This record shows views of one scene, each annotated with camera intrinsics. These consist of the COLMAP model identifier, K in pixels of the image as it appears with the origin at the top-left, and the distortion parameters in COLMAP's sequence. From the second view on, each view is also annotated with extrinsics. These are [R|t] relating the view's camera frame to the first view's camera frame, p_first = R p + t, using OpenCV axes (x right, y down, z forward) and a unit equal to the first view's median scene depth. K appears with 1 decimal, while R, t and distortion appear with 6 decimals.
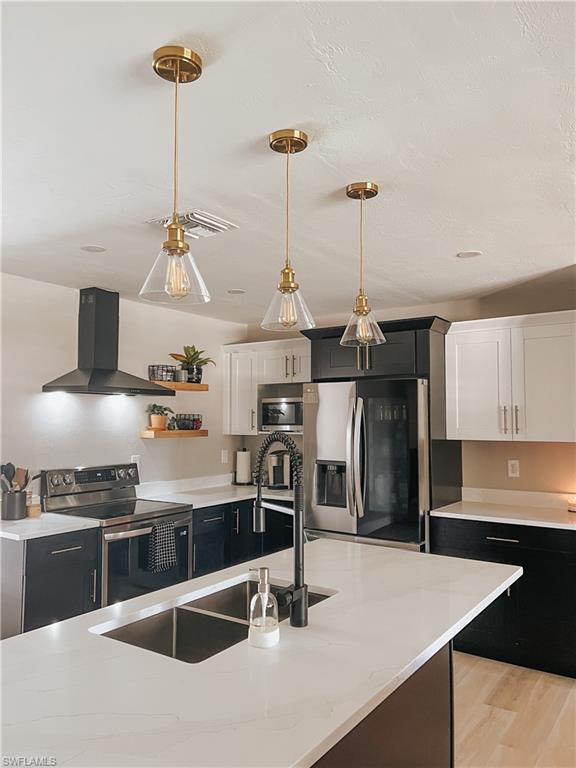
lens RADIAL K [[591.6, 0, 285.2], [0, 591.6, 387.3], [0, 0, 1]] dist [0.076160, -0.083783]
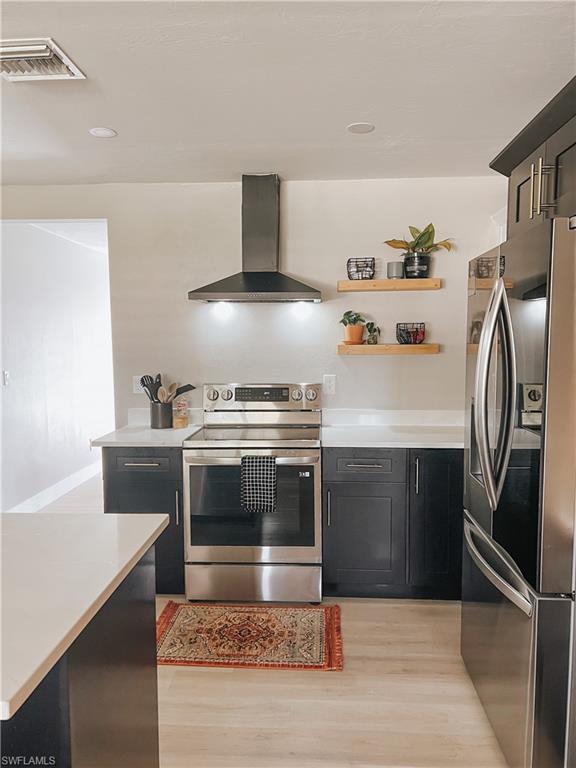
lens RADIAL K [[591.6, 0, 285.2], [0, 591.6, 387.3], [0, 0, 1]] dist [0.076160, -0.083783]
pose [[0.517340, 0.065611, -0.853261, 0.416200], [0.053347, 0.992645, 0.108674, 0.039166], [0.854115, -0.101740, 0.510035, 0.519820]]
